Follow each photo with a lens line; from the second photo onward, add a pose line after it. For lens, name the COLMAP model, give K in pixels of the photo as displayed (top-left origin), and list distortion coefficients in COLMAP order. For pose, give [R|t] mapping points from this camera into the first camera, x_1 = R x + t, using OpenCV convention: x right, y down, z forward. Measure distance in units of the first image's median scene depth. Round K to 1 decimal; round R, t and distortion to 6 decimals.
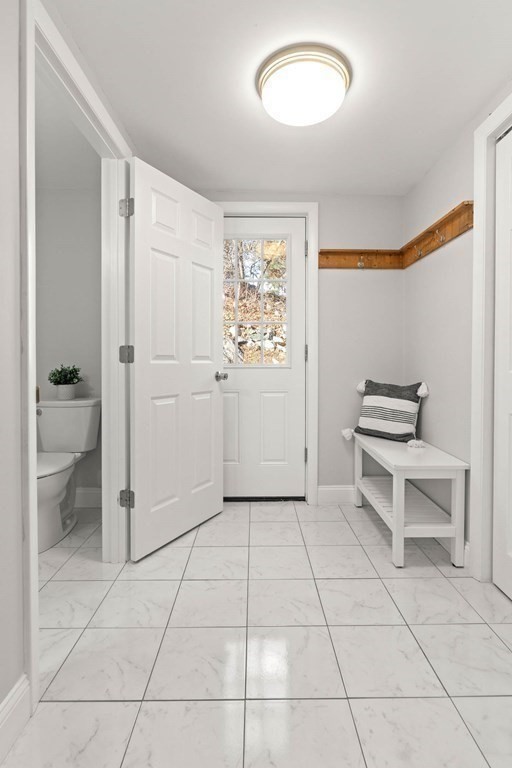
lens RADIAL K [[378.1, 0, 256.9], [0, 378.1, 364.2], [0, 0, 1]] dist [-0.005084, 0.000057]
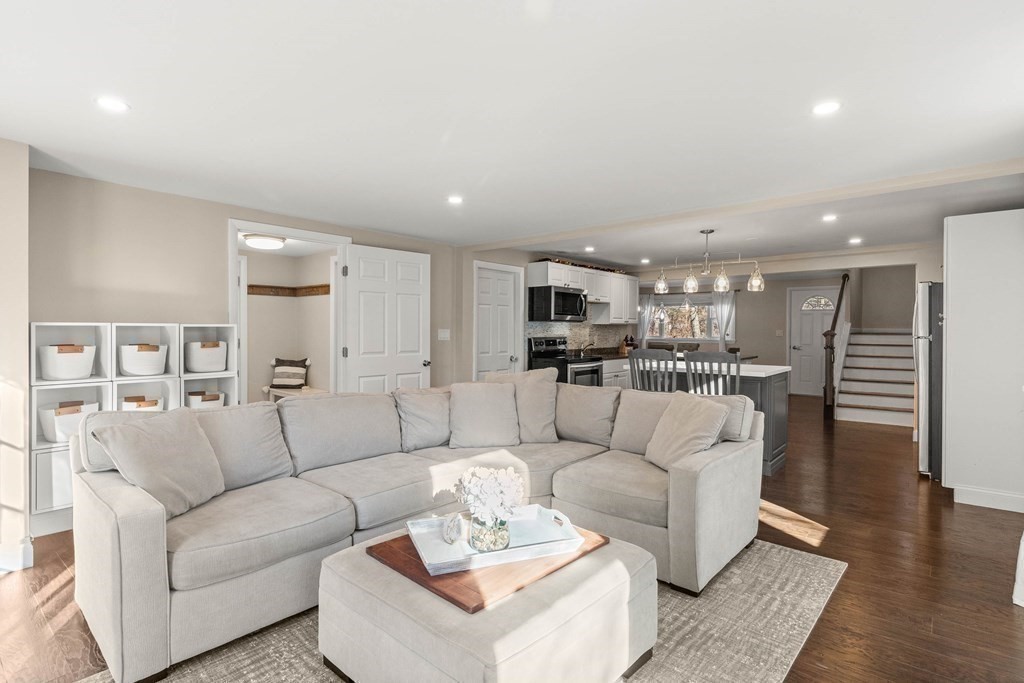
lens RADIAL K [[504.2, 0, 516.3], [0, 504.2, 335.8], [0, 0, 1]] dist [-0.005084, 0.000057]
pose [[0.656146, -0.007044, 0.754601, -0.832008], [0.004749, 0.999975, 0.005205, -0.078305], [-0.754619, 0.000168, 0.656163, -1.553175]]
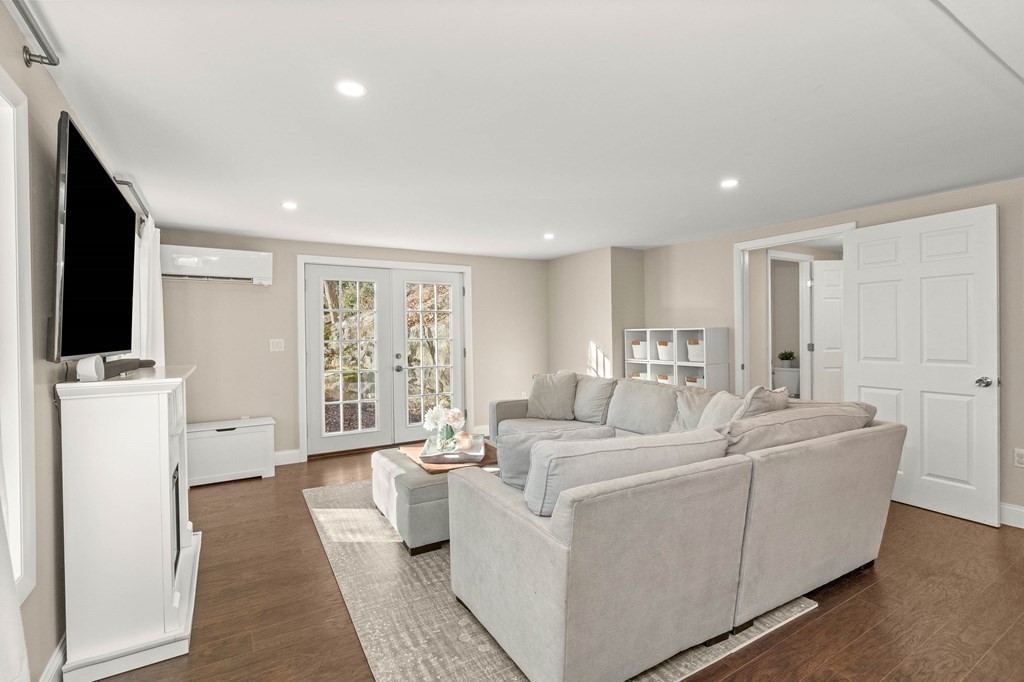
lens RADIAL K [[482.9, 0, 515.6], [0, 482.9, 338.3], [0, 0, 1]] dist [0.000565, 0.000083]
pose [[0.516288, 0.001331, -0.856414, 0.951542], [0.002028, 0.999994, 0.002777, -0.072899], [0.856413, -0.003171, 0.516282, -1.561533]]
